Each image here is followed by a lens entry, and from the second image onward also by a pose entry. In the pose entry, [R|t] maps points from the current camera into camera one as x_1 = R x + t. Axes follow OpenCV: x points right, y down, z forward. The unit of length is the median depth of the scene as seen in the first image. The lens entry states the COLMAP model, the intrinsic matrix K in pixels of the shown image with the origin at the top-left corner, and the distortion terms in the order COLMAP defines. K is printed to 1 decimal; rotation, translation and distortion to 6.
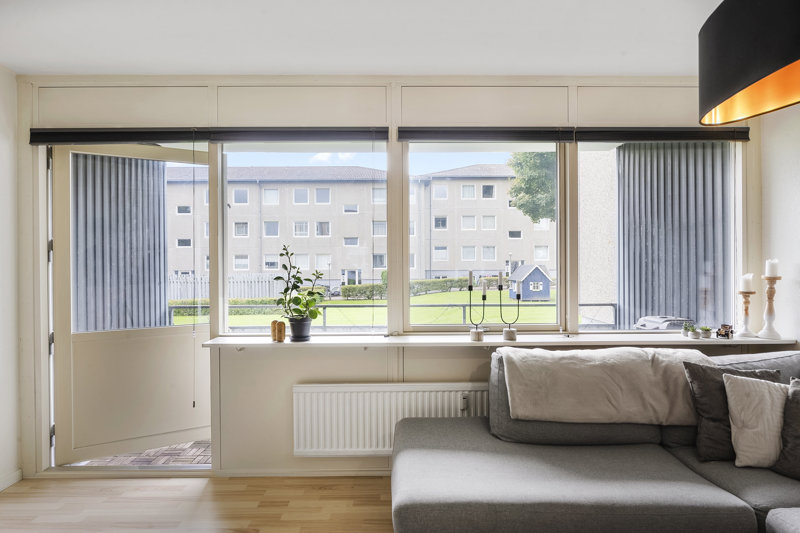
lens RADIAL K [[485.7, 0, 397.7], [0, 485.7, 252.7], [0, 0, 1]] dist [-0.006914, -0.001743]
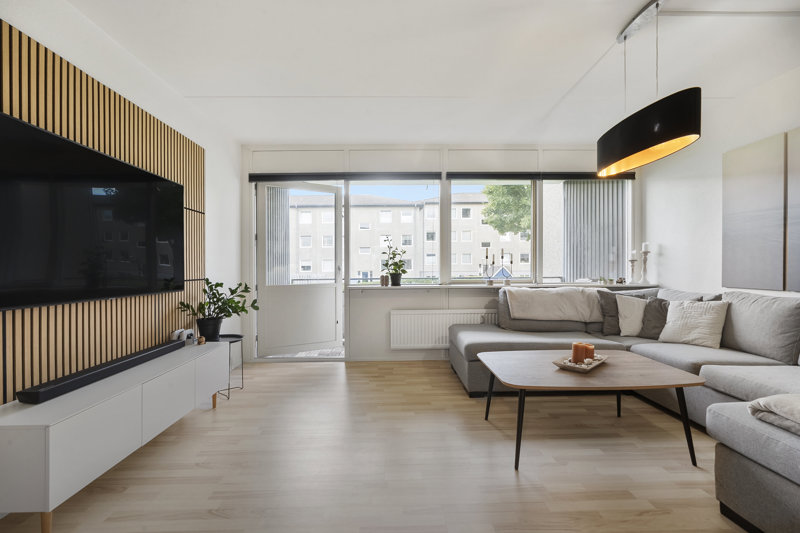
lens RADIAL K [[367.8, 0, 392.4], [0, 367.8, 265.4], [0, 0, 1]] dist [-0.016525, -0.000272]
pose [[0.999973, -0.001432, -0.007237, -0.192205], [0.001537, 0.999894, 0.014453, 0.076256], [0.007215, -0.014463, 0.999869, -0.404278]]
